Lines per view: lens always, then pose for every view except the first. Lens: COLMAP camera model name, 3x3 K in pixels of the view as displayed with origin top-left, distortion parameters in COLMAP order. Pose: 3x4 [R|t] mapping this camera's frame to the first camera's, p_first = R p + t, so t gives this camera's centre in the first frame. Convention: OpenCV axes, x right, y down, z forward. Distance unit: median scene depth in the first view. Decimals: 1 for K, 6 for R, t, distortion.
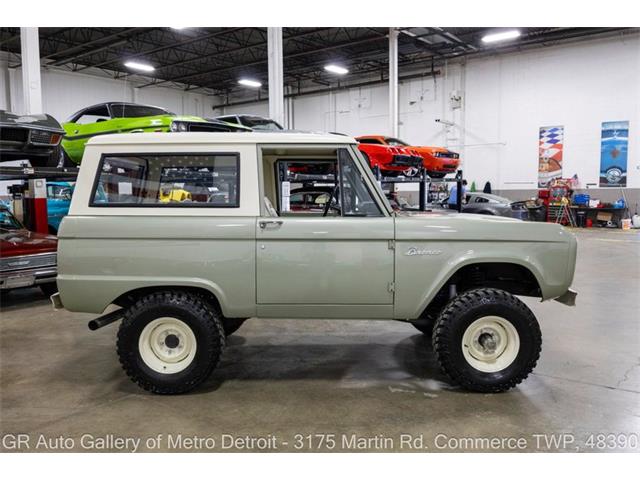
lens RADIAL K [[546.1, 0, 320.0], [0, 546.1, 240.0], [0, 0, 1]] dist [-0.005528, -0.011367]
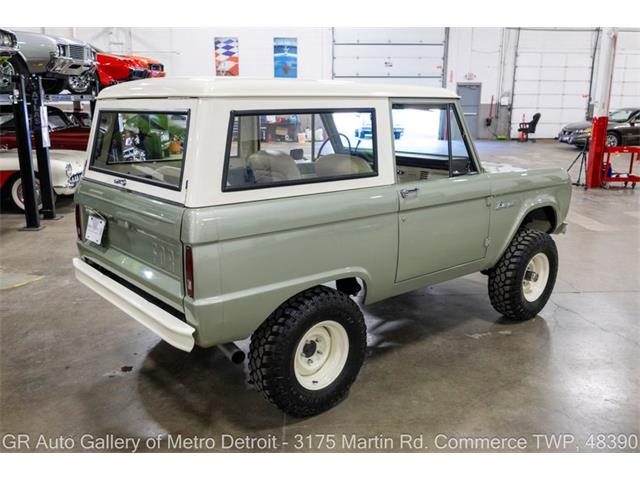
lens RADIAL K [[579.9, 0, 322.8], [0, 579.9, 242.7], [0, 0, 1]] dist [0.005891, -0.006161]
pose [[0.761256, -0.151760, 0.630442, -0.161046], [0.049910, 0.983057, 0.176375, -0.024413], [-0.646527, -0.102802, 0.755933, 0.075262]]
